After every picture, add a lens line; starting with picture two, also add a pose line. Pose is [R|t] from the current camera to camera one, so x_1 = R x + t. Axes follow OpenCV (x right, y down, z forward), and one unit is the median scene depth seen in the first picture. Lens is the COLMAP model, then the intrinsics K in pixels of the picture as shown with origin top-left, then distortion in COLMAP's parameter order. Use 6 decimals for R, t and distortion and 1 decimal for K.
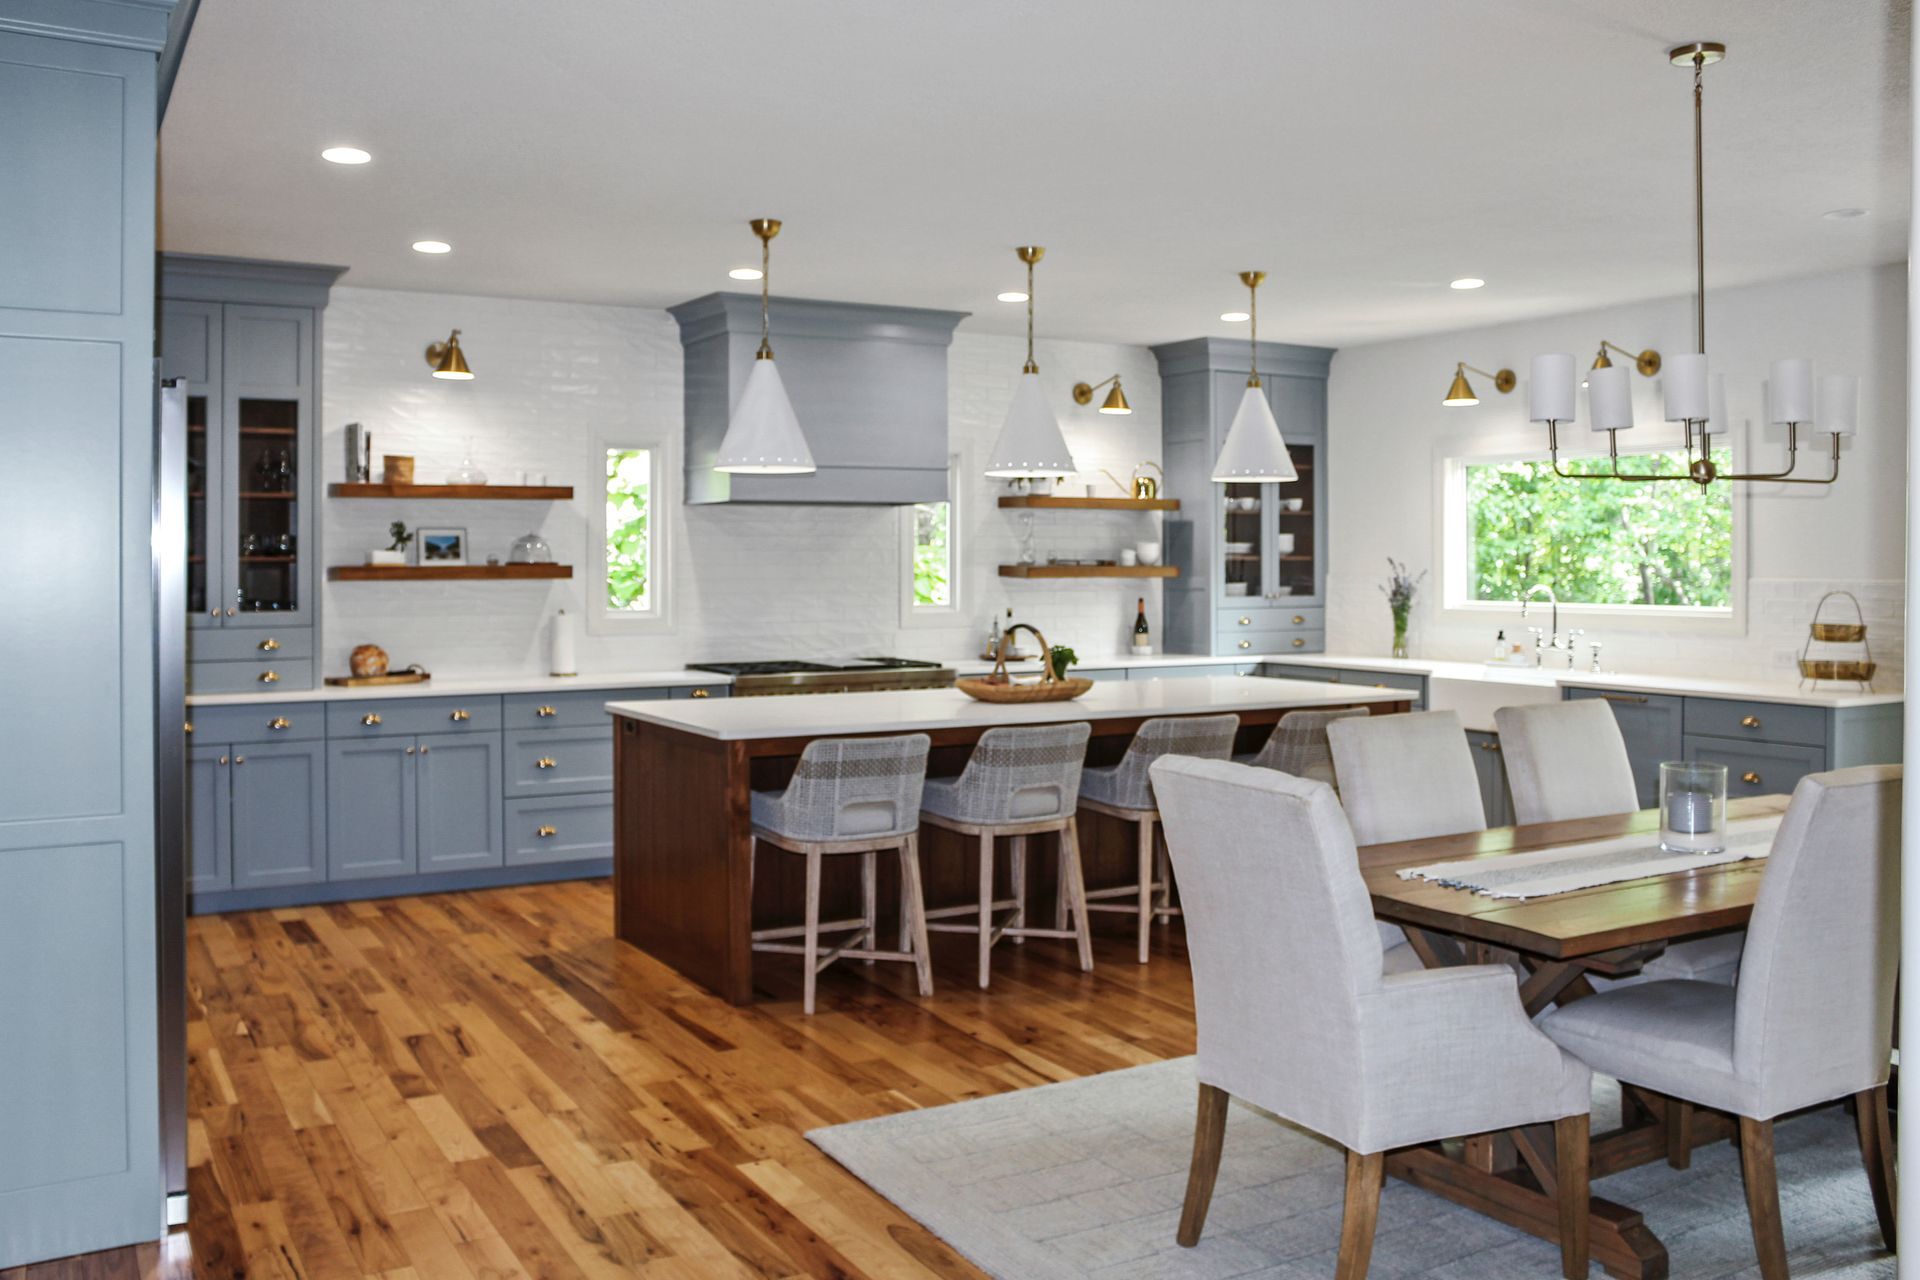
lens RADIAL K [[1624.9, 0, 953.1], [0, 1624.9, 636.1], [0, 0, 1]] dist [-0.100729, 0.029295]
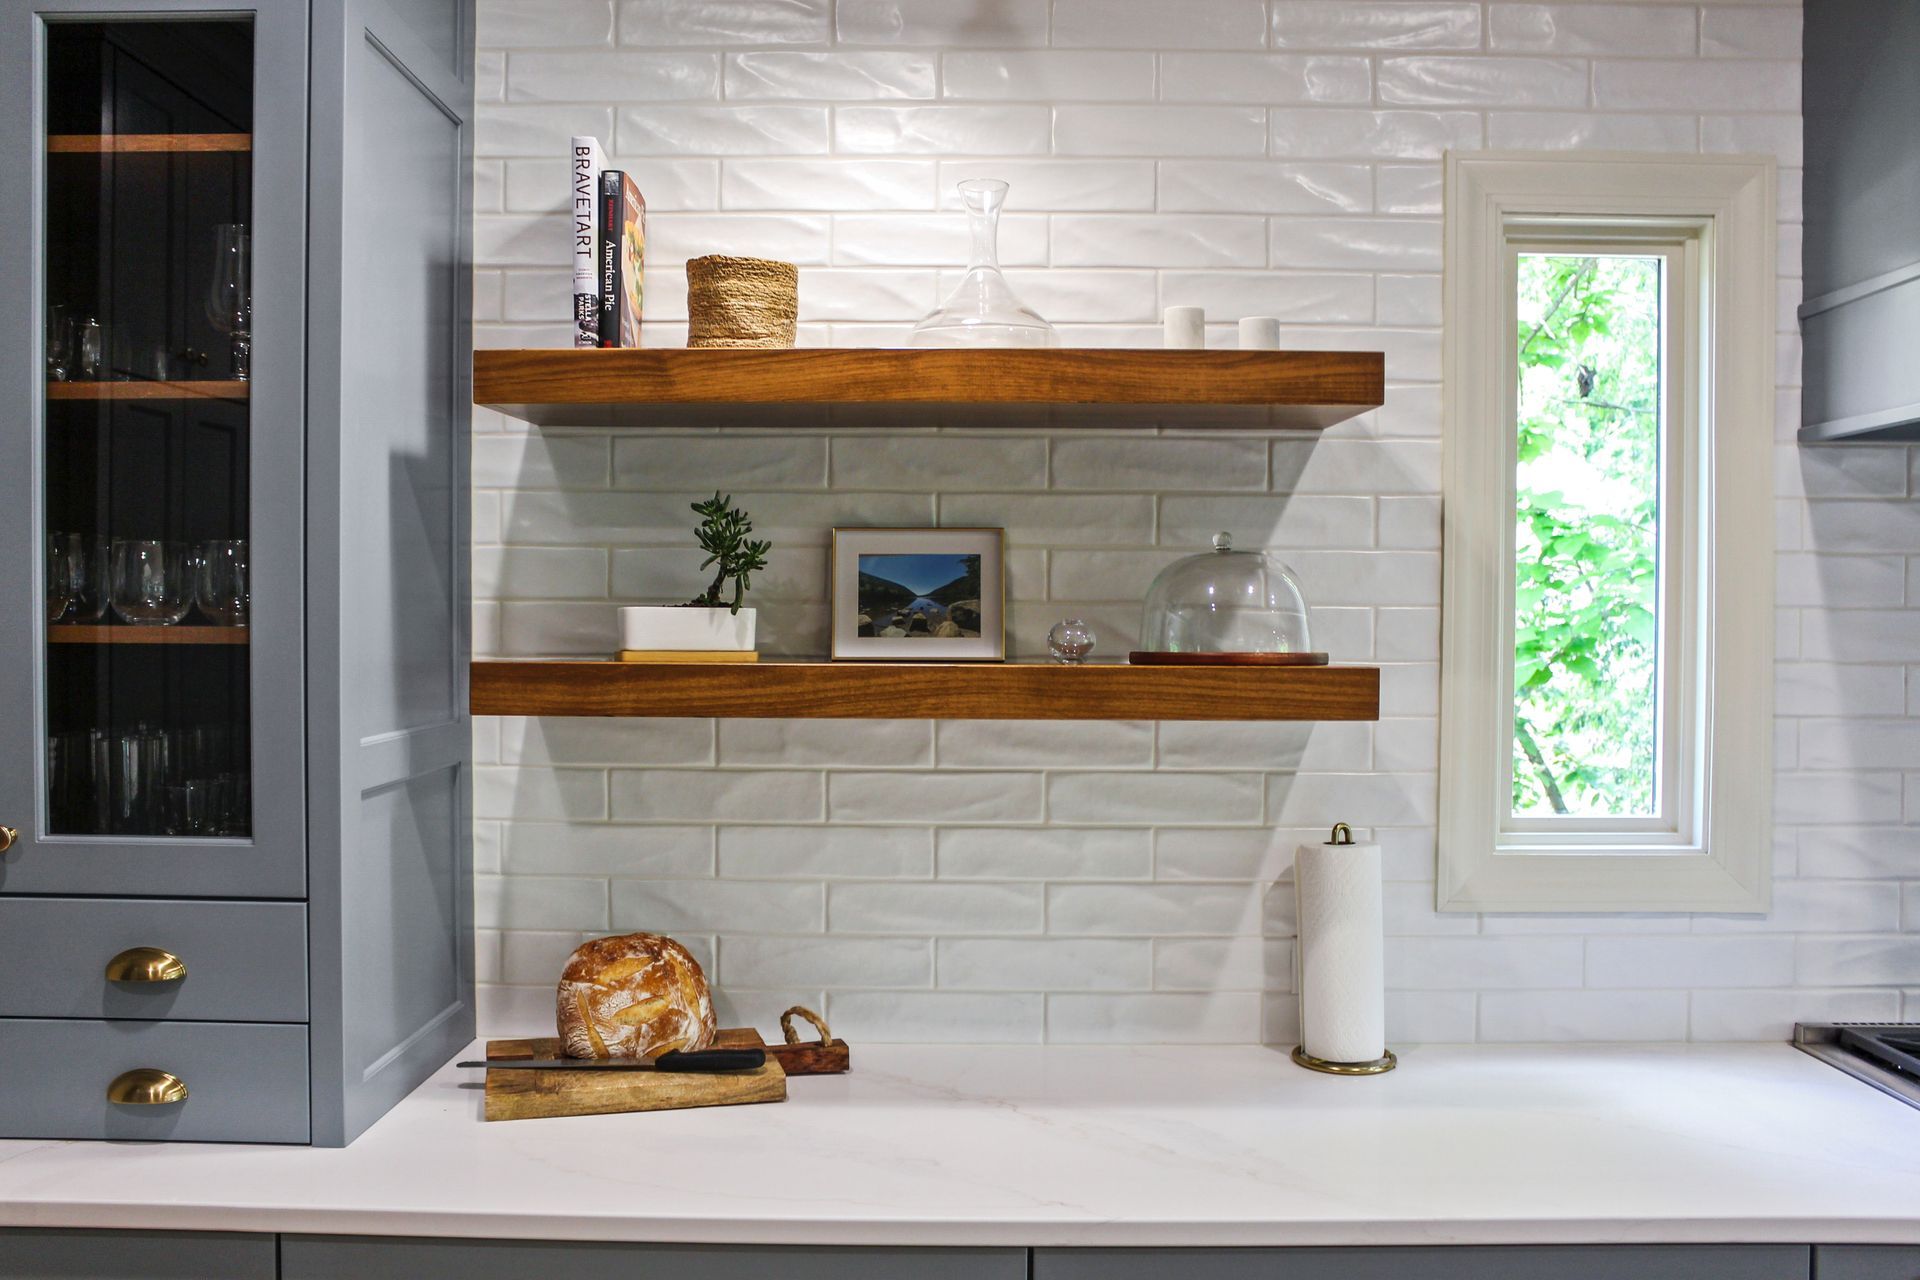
lens RADIAL K [[1624.9, 0, 948.6], [0, 1624.9, 646.0], [0, 0, 1]] dist [-0.100729, 0.029295]
pose [[0.856695, 0.012700, -0.515667, -0.152136], [-0.028459, 0.999338, -0.022669, -0.036598], [0.515038, 0.034096, 0.856489, 0.699831]]
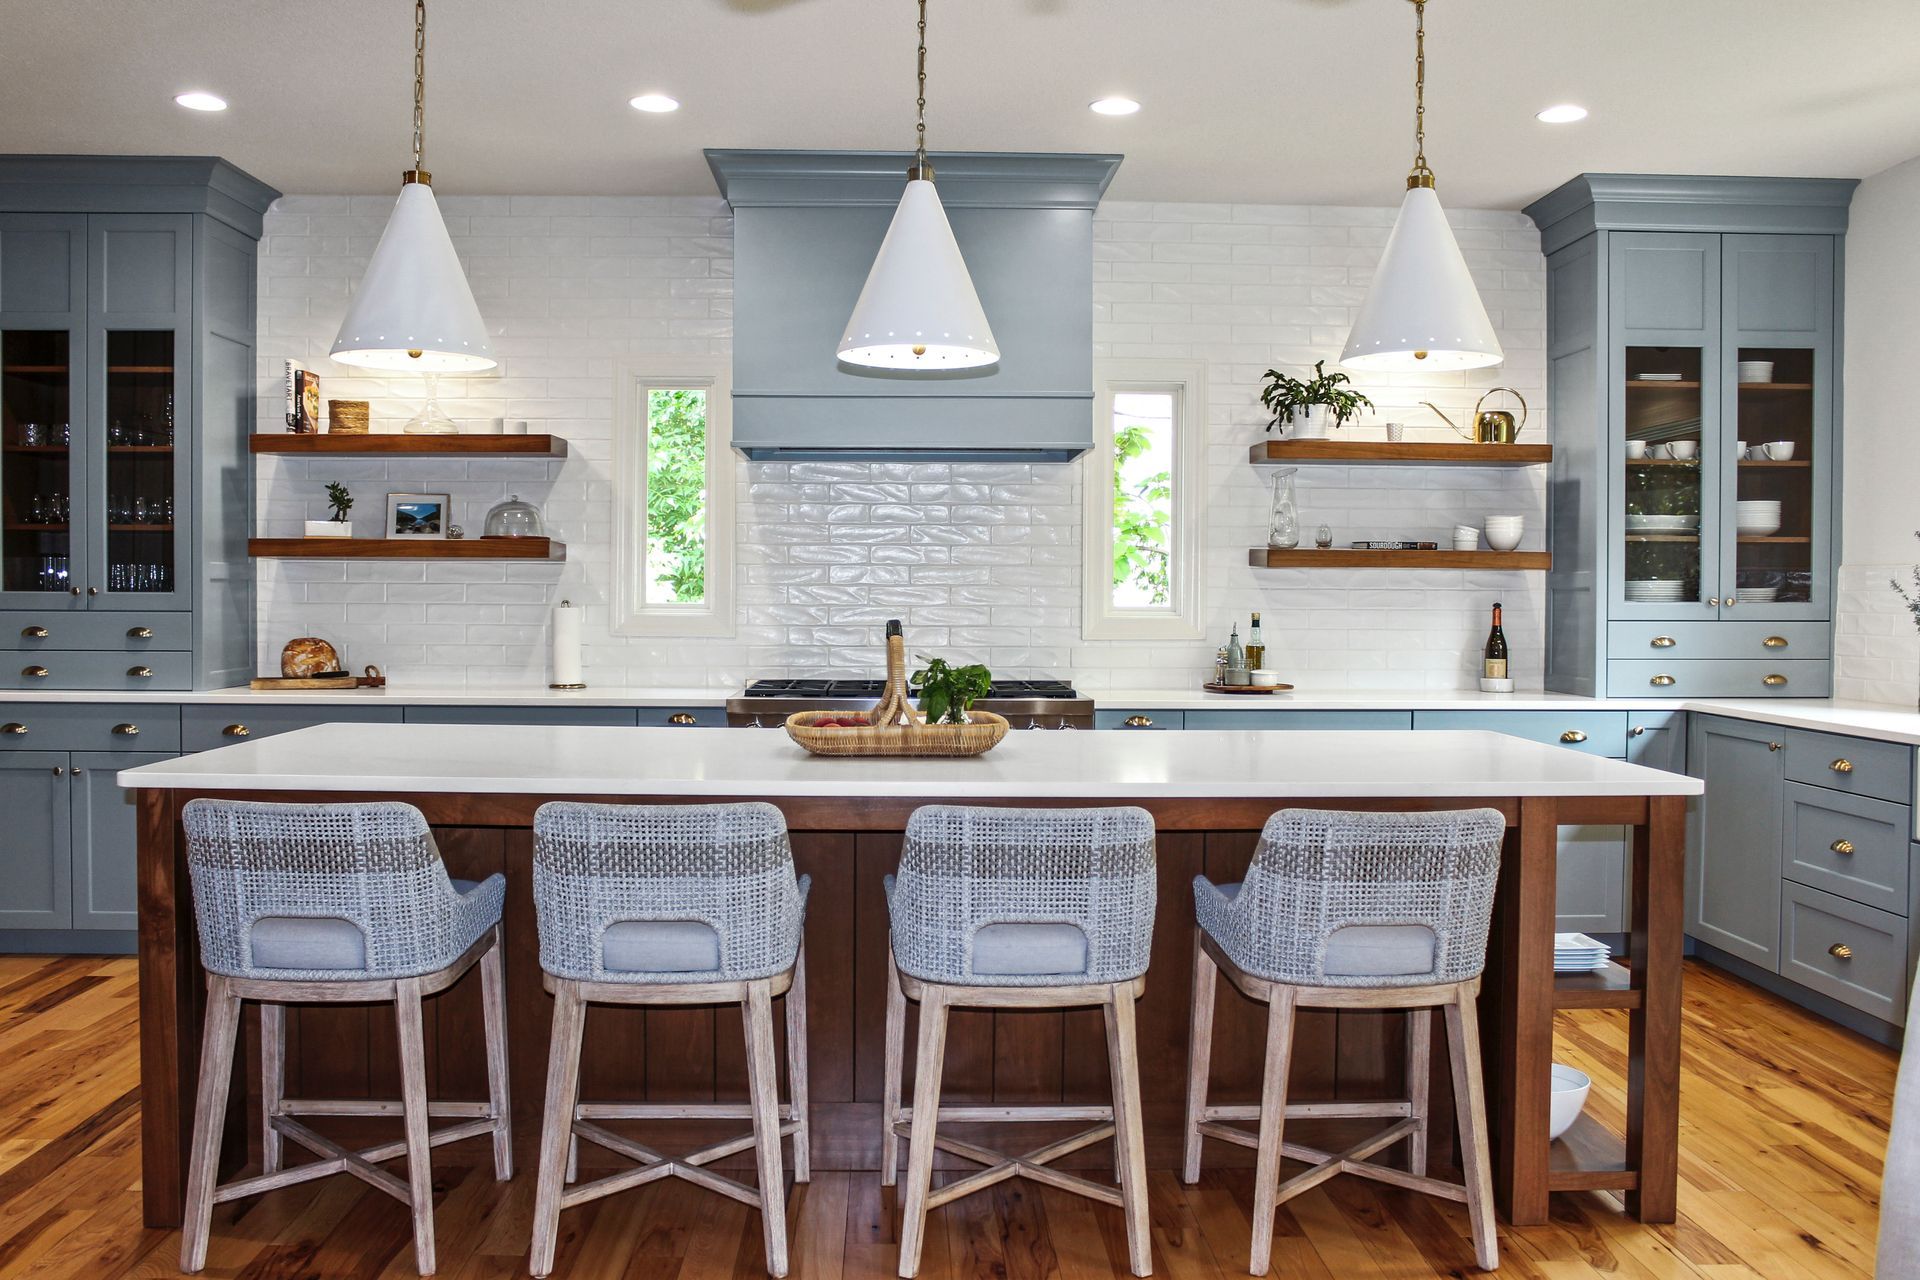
lens RADIAL K [[1624.9, 0, 967.2], [0, 1624.9, 623.5], [0, 0, 1]] dist [-0.100729, 0.029295]
pose [[0.879614, 0.017191, -0.475377, 0.269715], [-0.029390, 0.999402, -0.018240, 0.002541], [0.474779, 0.030016, 0.879593, 0.406604]]
